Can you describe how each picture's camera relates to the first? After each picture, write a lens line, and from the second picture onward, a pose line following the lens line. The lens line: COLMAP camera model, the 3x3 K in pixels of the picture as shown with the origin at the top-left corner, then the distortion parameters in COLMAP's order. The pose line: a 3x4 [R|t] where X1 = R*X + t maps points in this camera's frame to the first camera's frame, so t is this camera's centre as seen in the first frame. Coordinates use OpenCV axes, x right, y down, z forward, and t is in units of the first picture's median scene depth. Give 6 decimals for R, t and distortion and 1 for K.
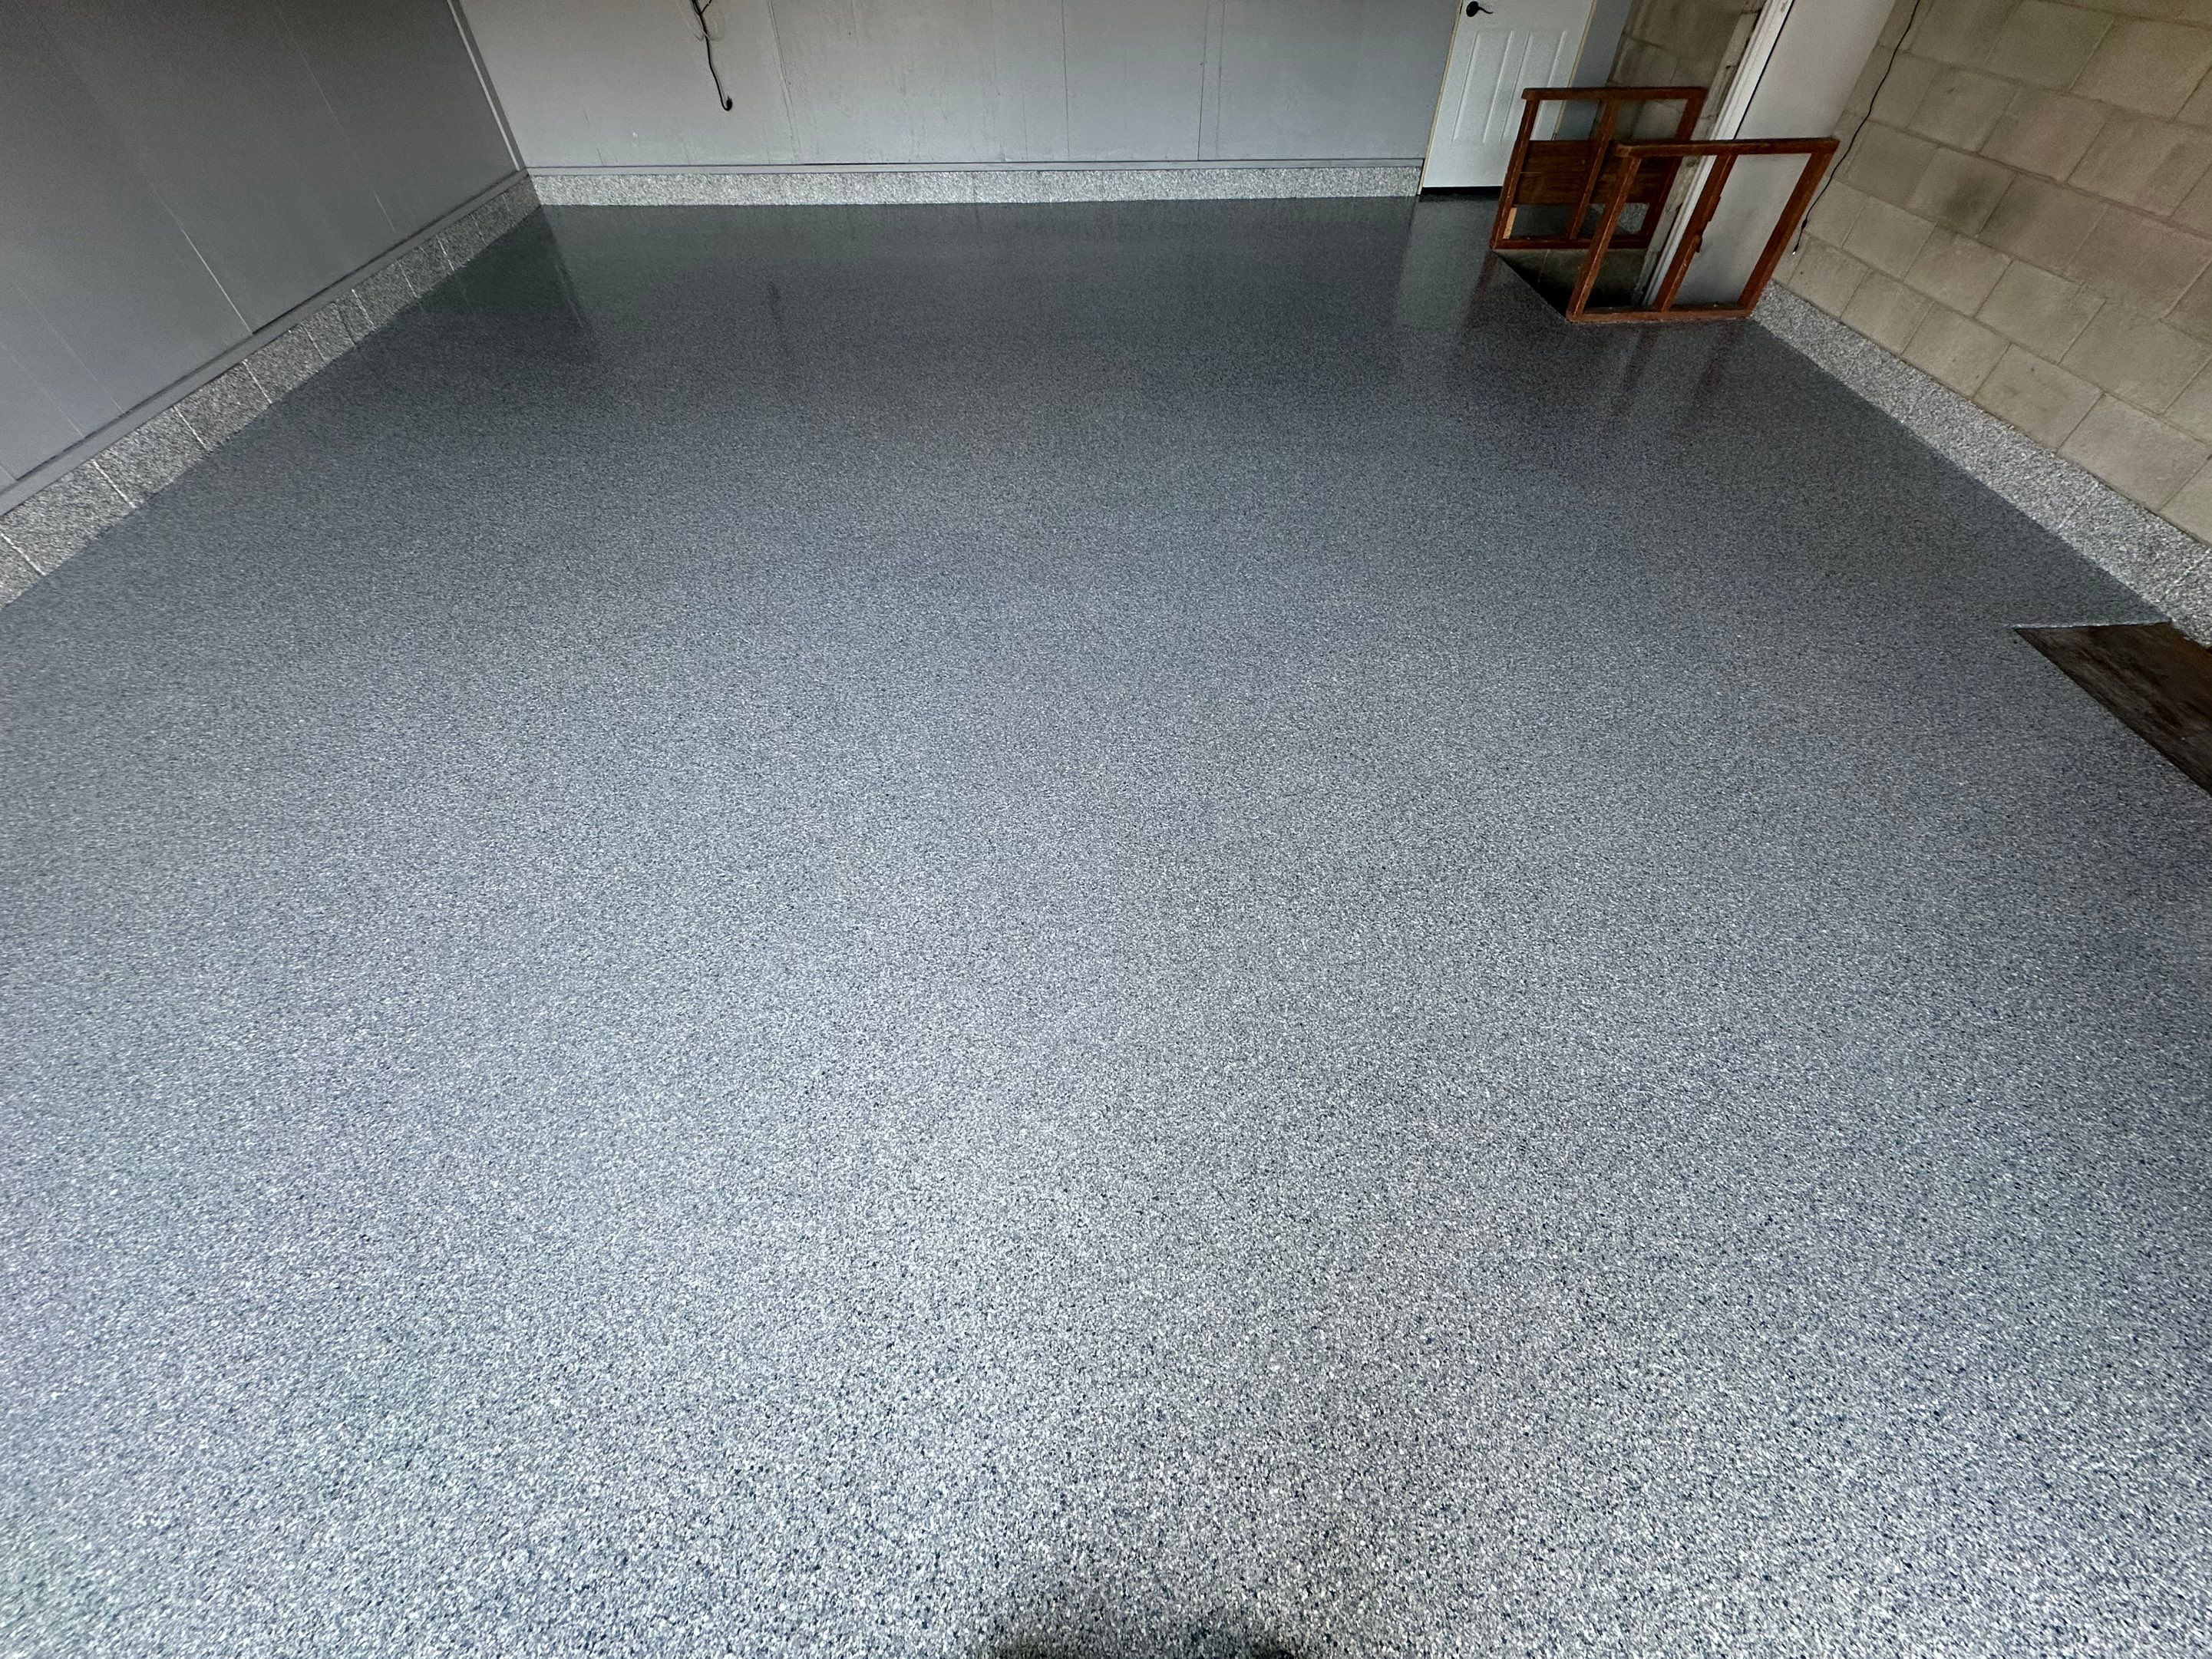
lens RADIAL K [[870.9, 0, 1113.2], [0, 870.9, 818.5], [0, 0, 1]] dist [-0.003477, 0.001292]
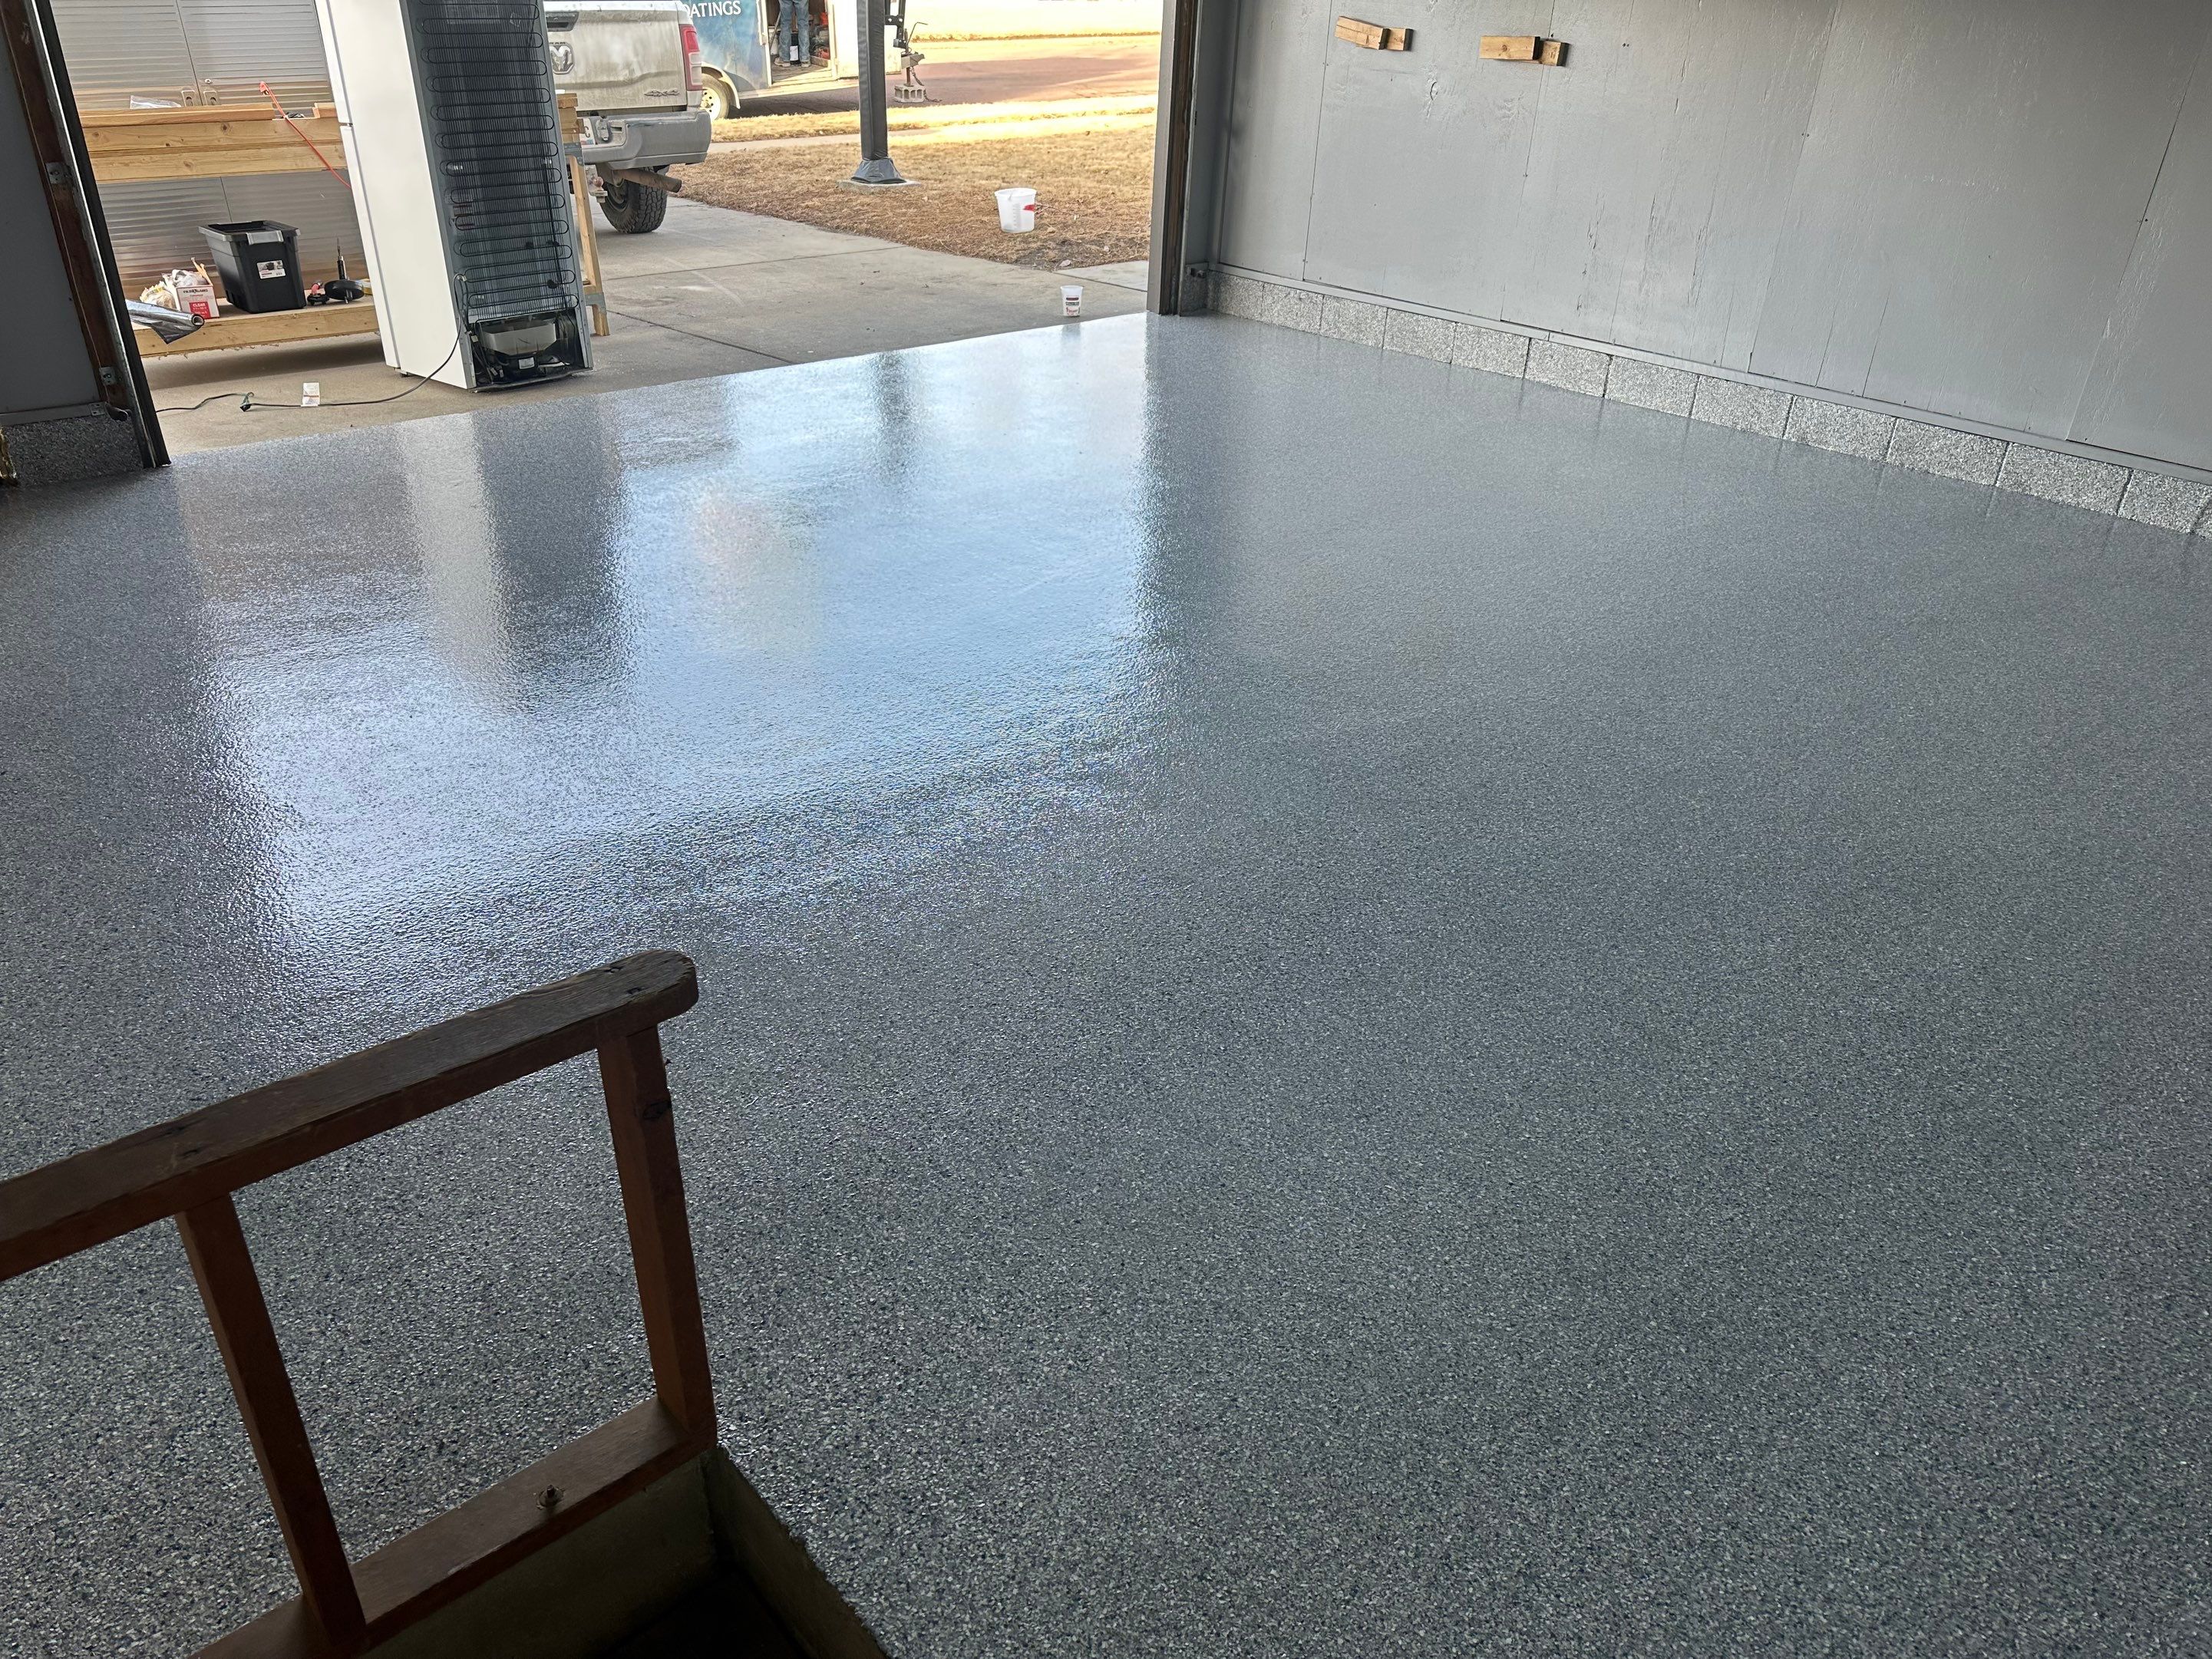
lens RADIAL K [[1609.3, 0, 1090.8], [0, 1609.3, 823.4], [0, 0, 1]] dist [0.022742, -0.037924]
pose [[-0.790636, 0.267154, -0.550930, 1.016035], [-0.477733, 0.293634, 0.827979, -1.709624], [0.382970, 0.917828, -0.104529, 1.486238]]
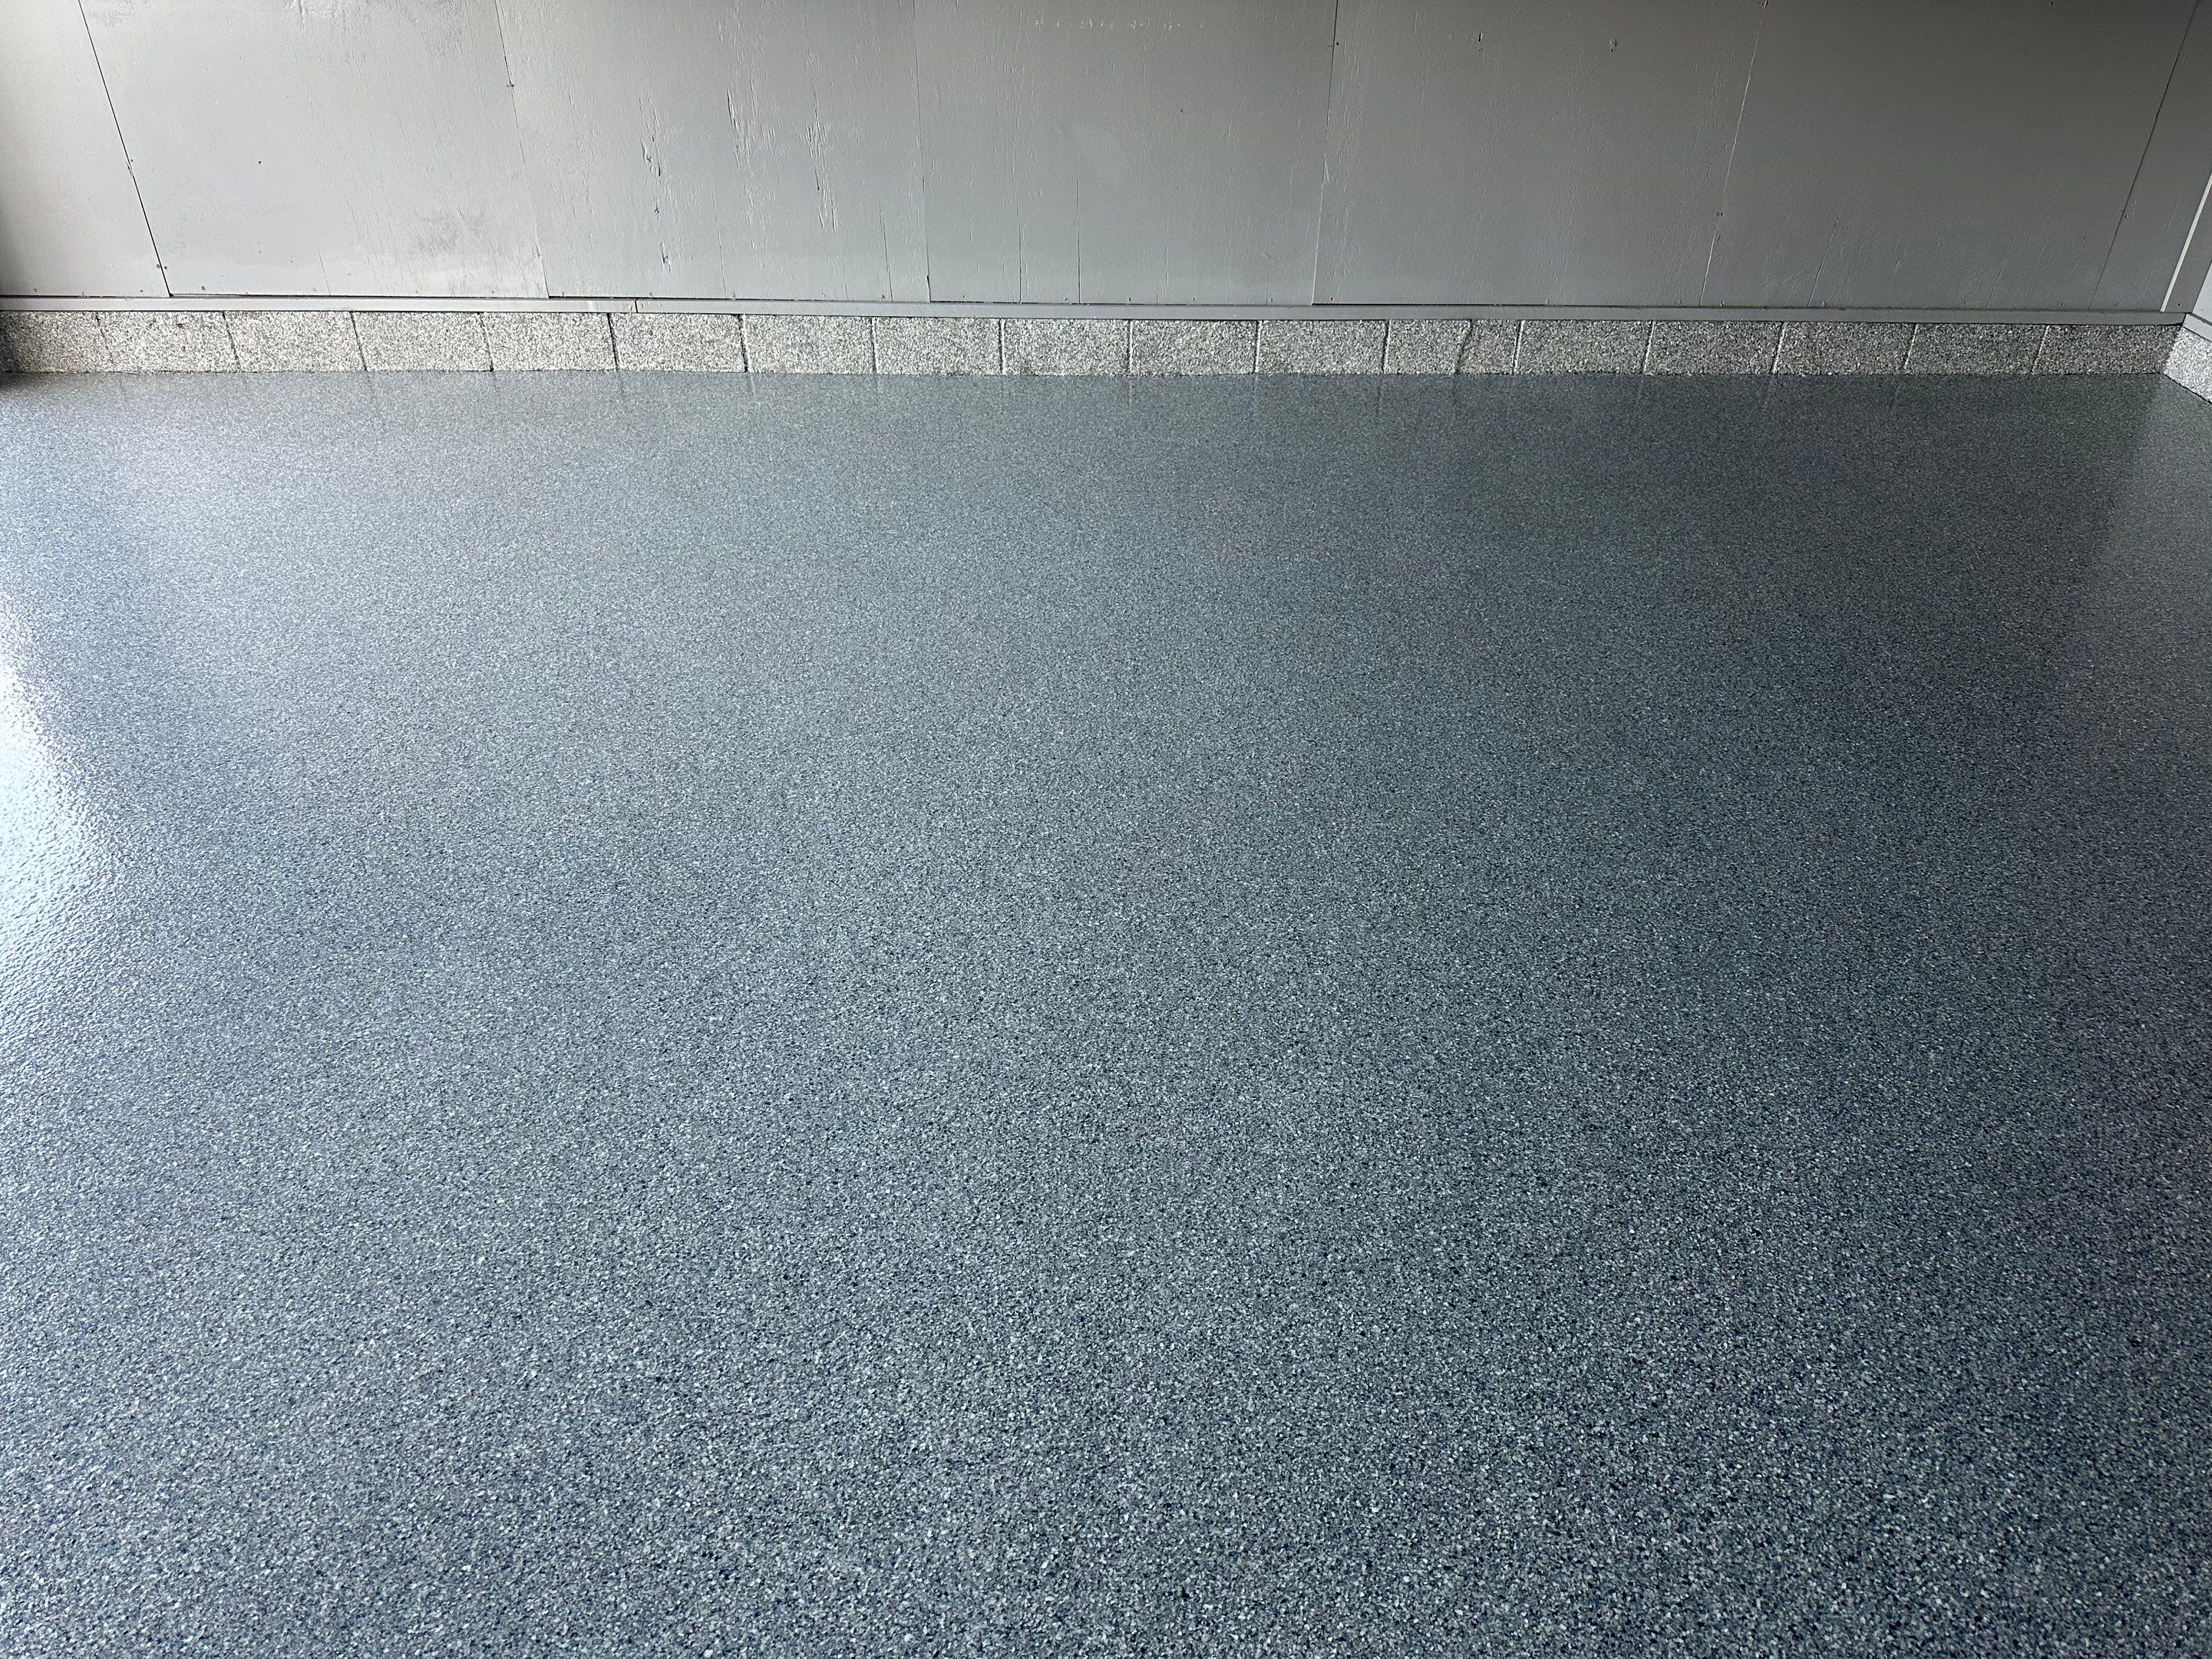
lens RADIAL K [[1609.3, 0, 1113.4], [0, 1609.3, 828.2], [0, 0, 1]] dist [0.022742, -0.037924]
pose [[-0.072882, 0.536292, -0.840880, 0.633799], [-0.746331, 0.529946, 0.402674, -0.976222], [0.661572, 0.656923, 0.361628, 0.859124]]
